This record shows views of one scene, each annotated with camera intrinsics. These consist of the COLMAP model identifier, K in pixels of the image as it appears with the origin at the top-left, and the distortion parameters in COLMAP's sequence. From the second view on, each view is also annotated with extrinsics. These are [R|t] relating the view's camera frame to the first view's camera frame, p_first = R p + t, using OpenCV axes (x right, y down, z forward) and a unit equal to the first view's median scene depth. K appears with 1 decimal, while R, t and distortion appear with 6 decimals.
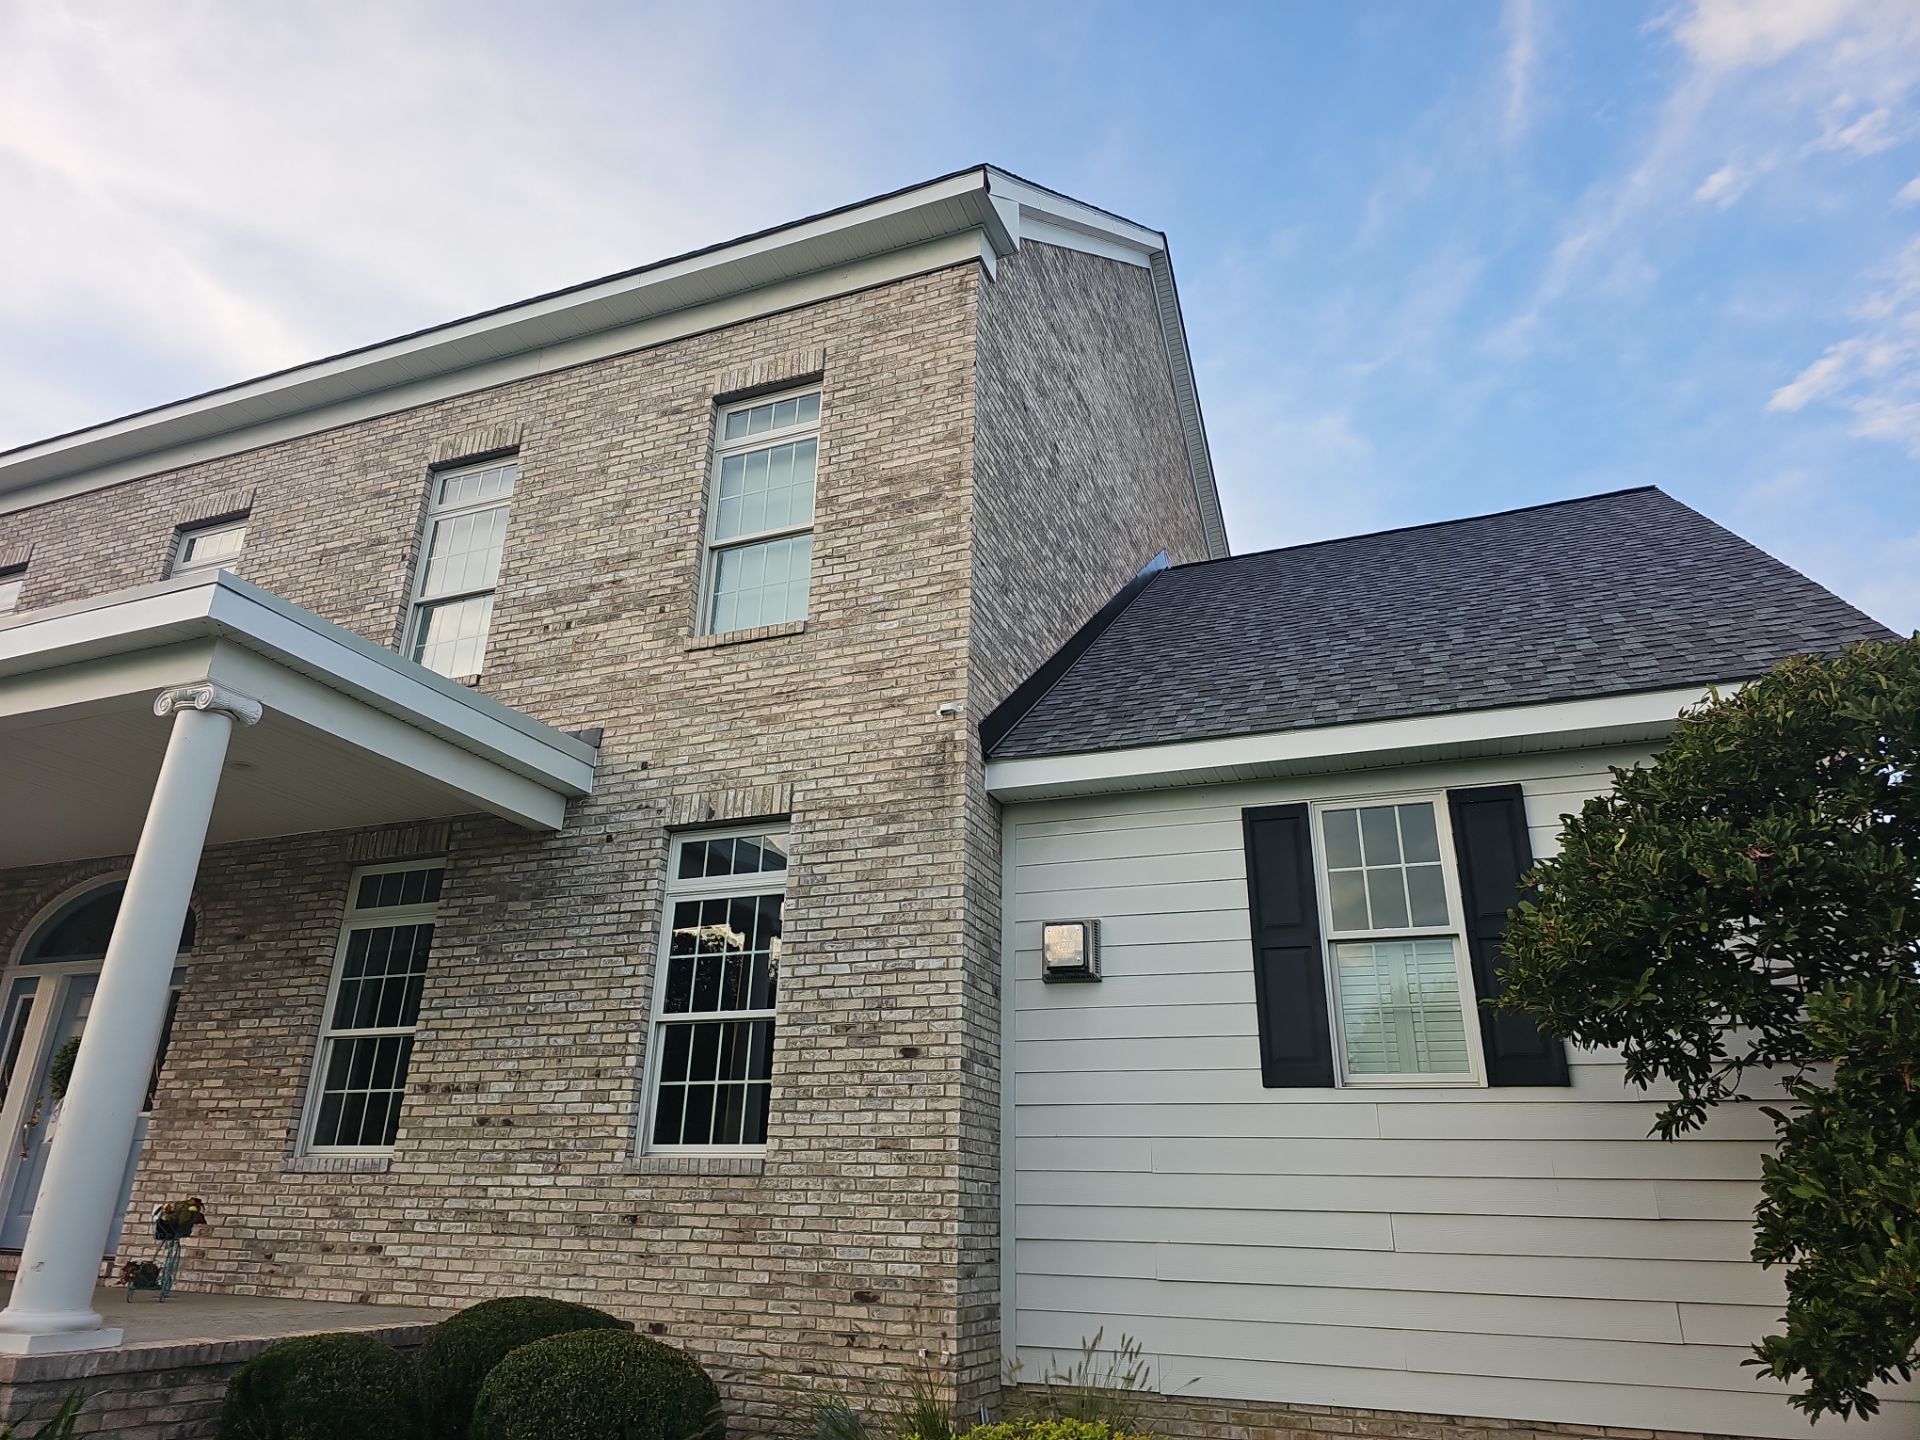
lens RADIAL K [[1264.3, 0, 928.7], [0, 1264.3, 722.4], [0, 0, 1]] dist [0.072518, -0.068927]
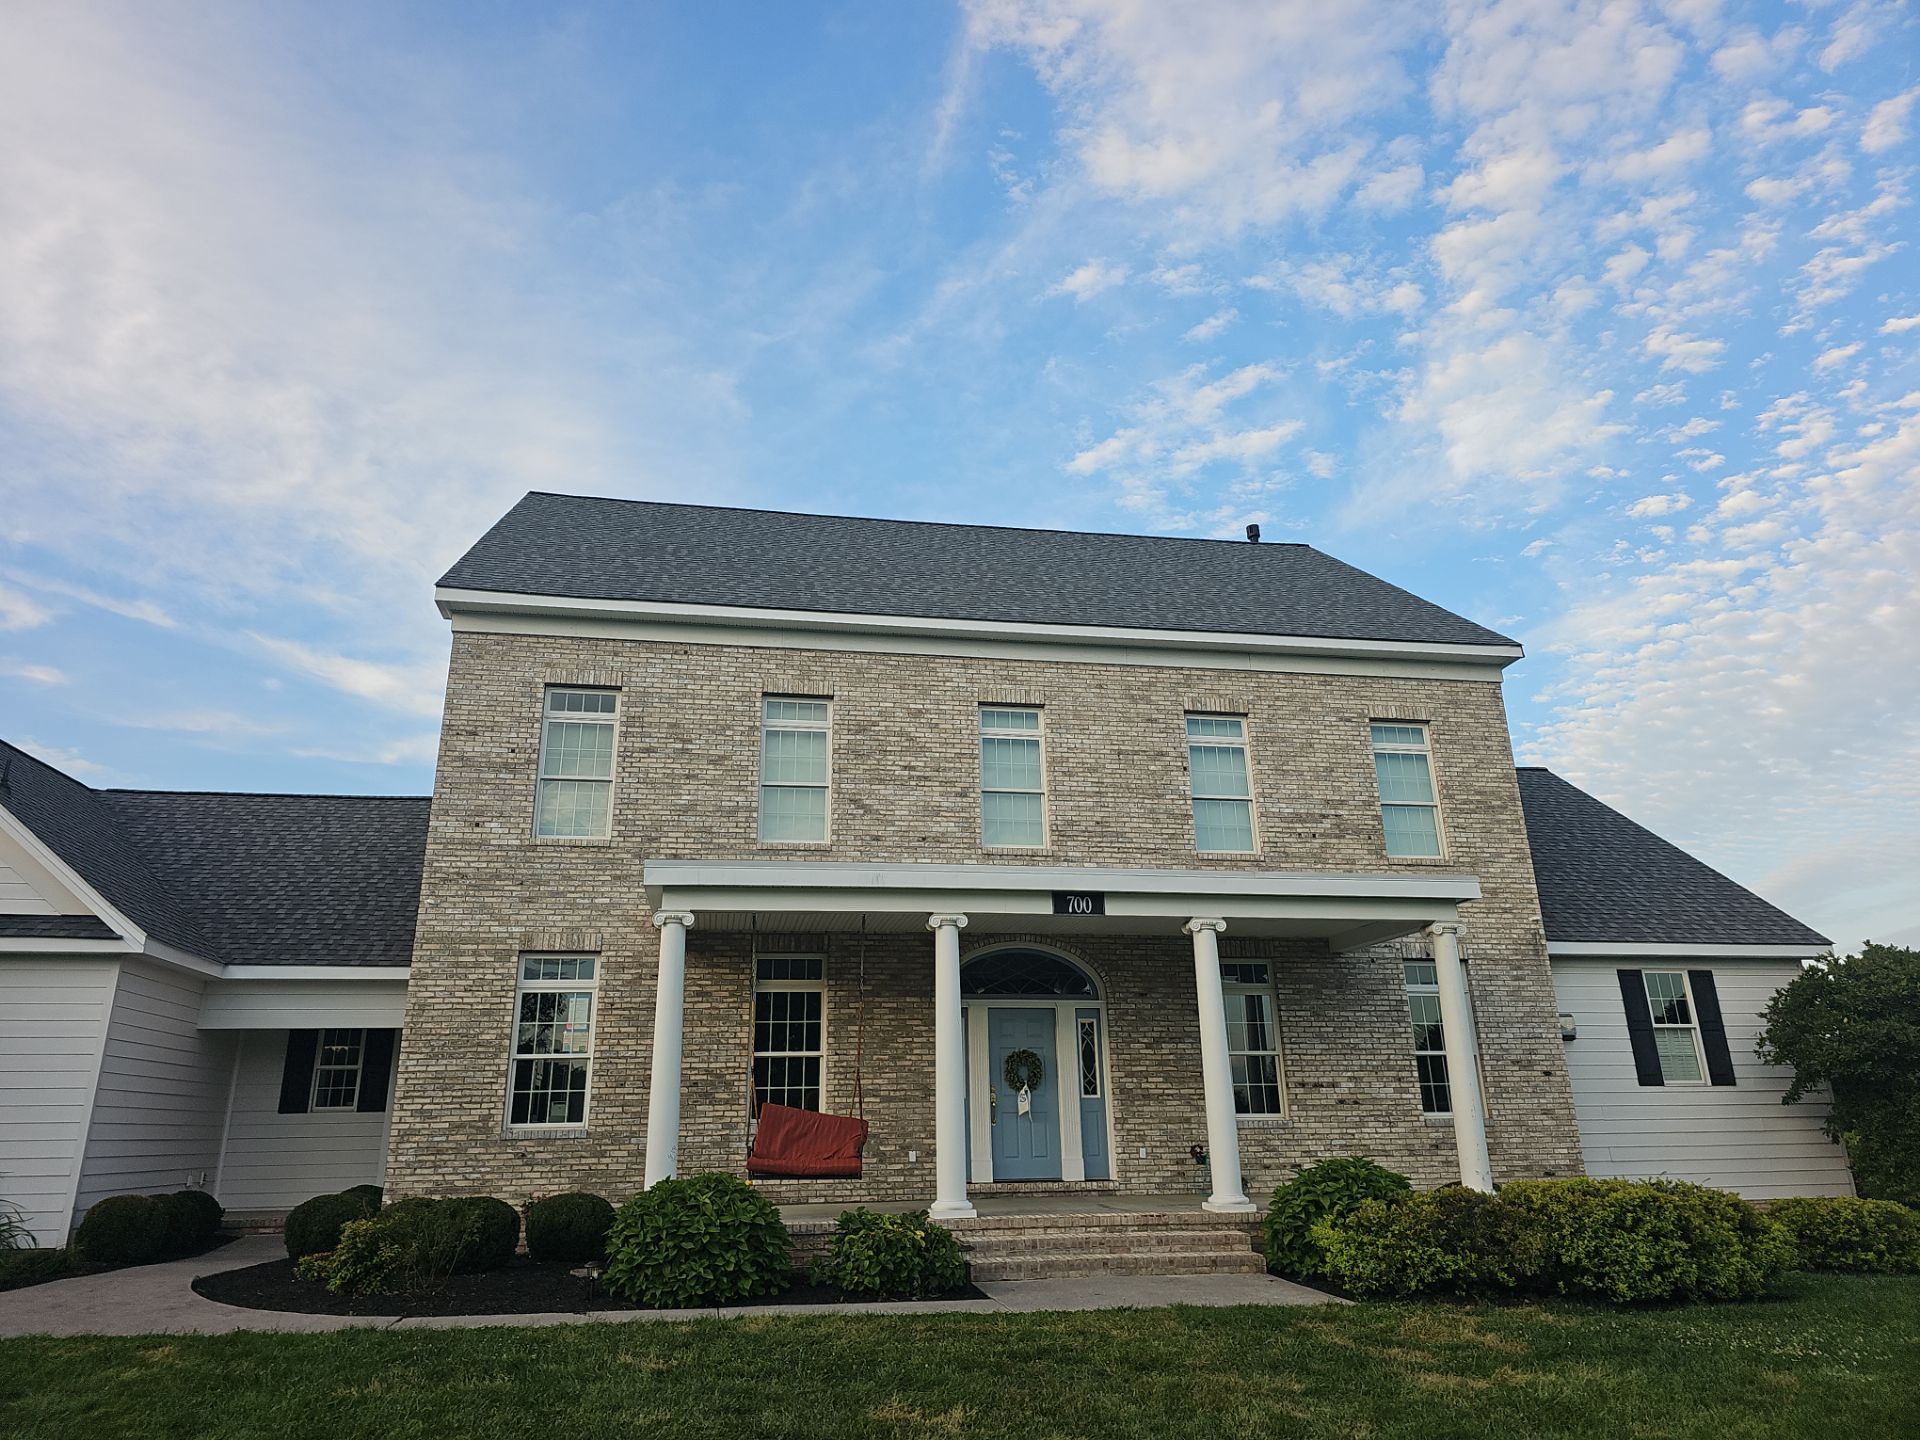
lens RADIAL K [[1264.3, 0, 982.7], [0, 1264.3, 721.8], [0, 0, 1]] dist [0.072518, -0.068927]
pose [[0.838630, 0.134213, 0.527908, -1.840916], [-0.160375, 0.987049, 0.003826, -0.184982], [-0.520558, -0.087872, 0.849293, -0.343222]]
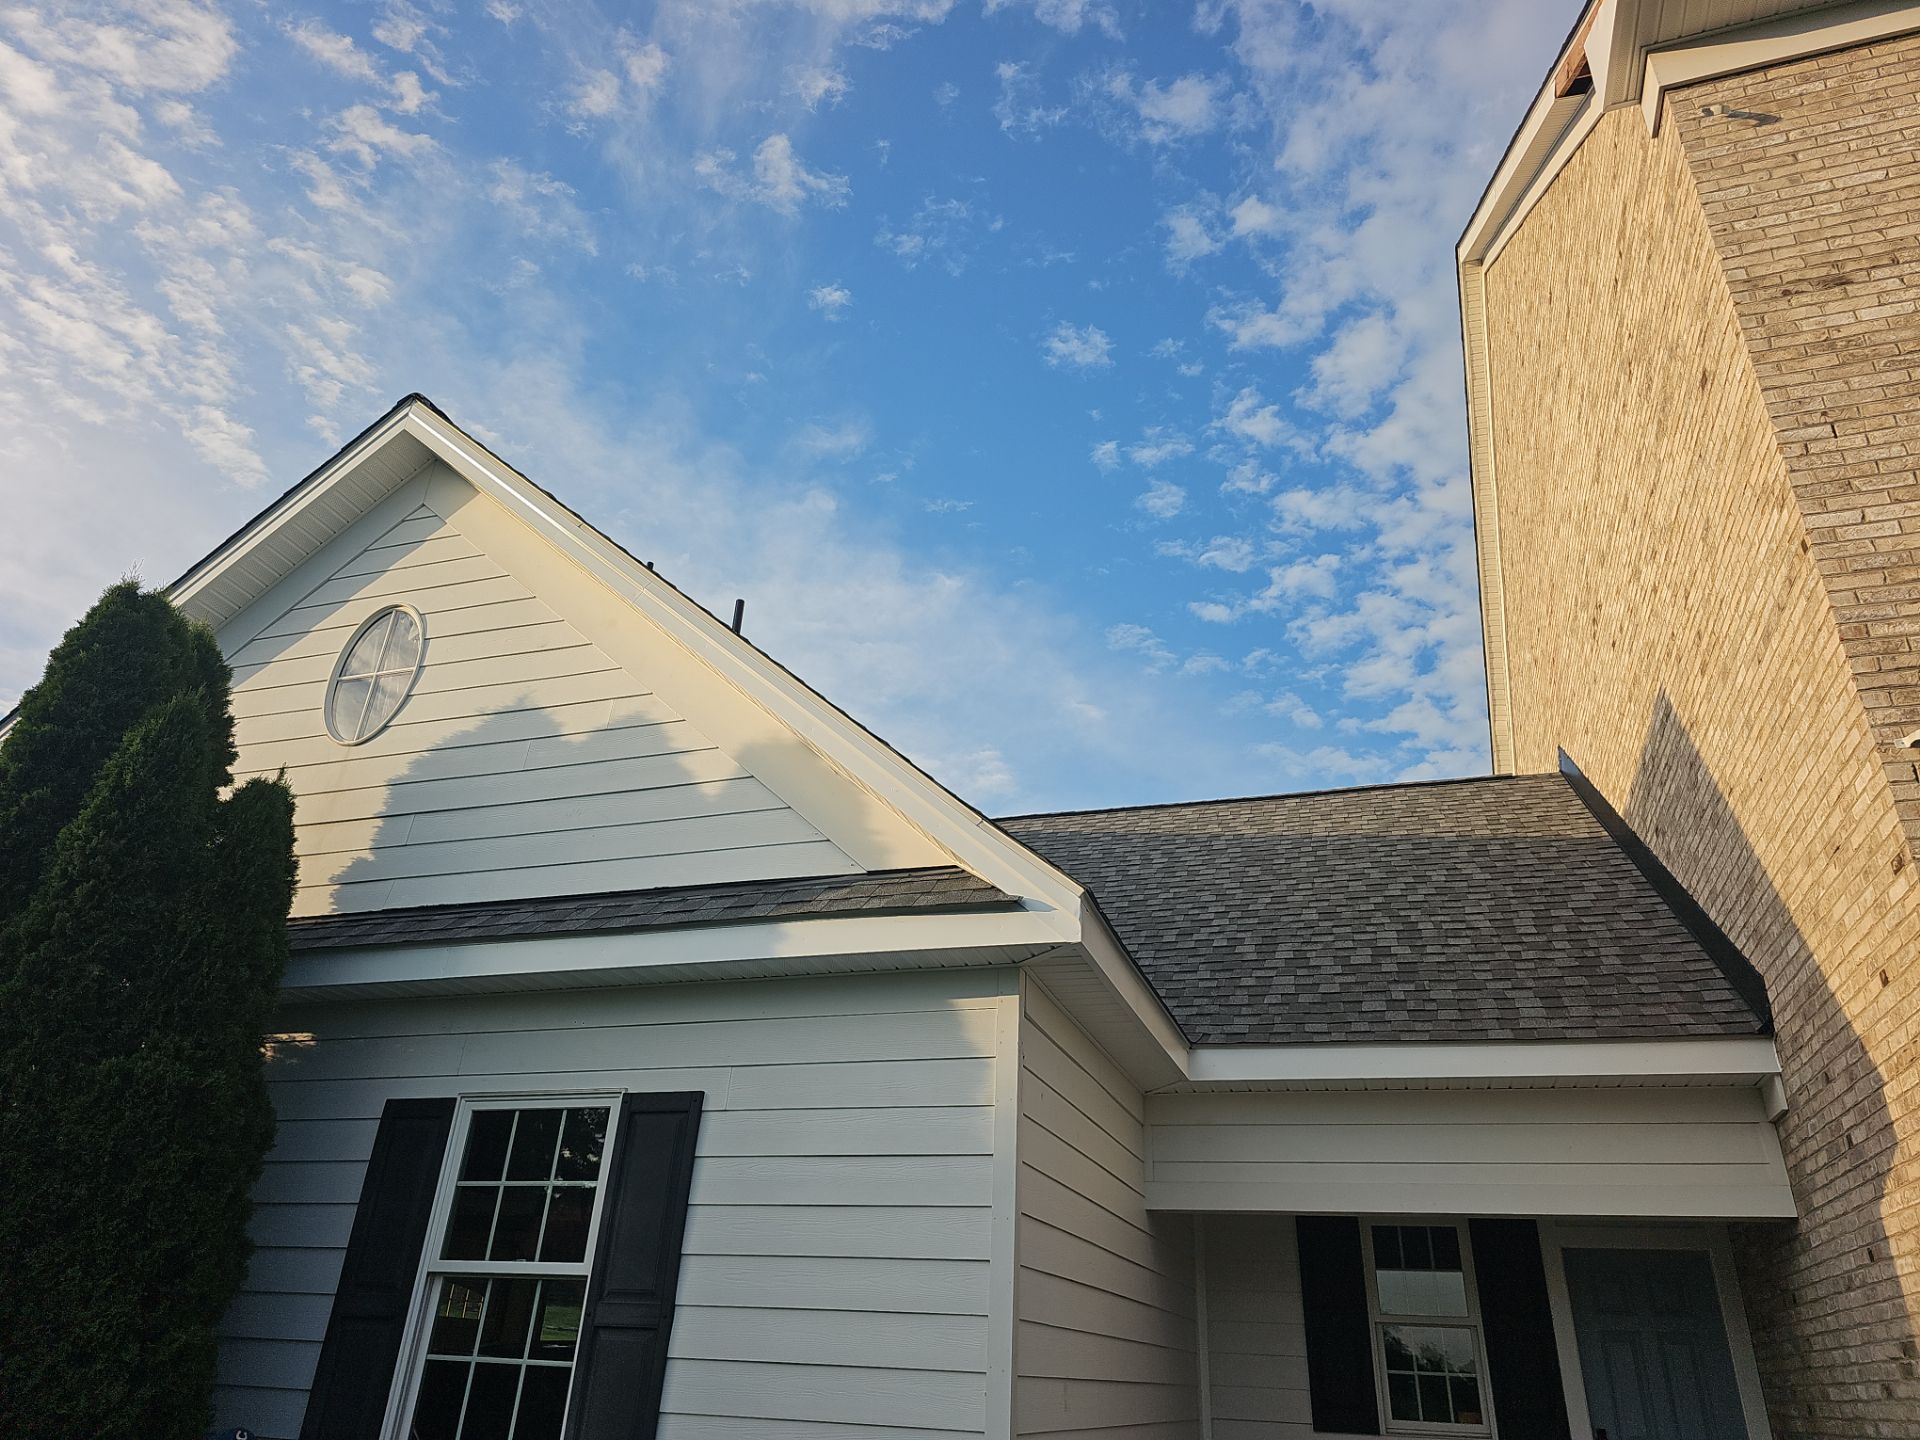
lens RADIAL K [[1264.3, 0, 967.2], [0, 1264.3, 722.6], [0, 0, 1]] dist [0.072518, -0.068927]
pose [[0.996851, 0.054299, 0.057792, -1.919793], [-0.048163, 0.993543, -0.102725, 0.252214], [-0.062997, 0.099618, 0.993030, 1.053841]]
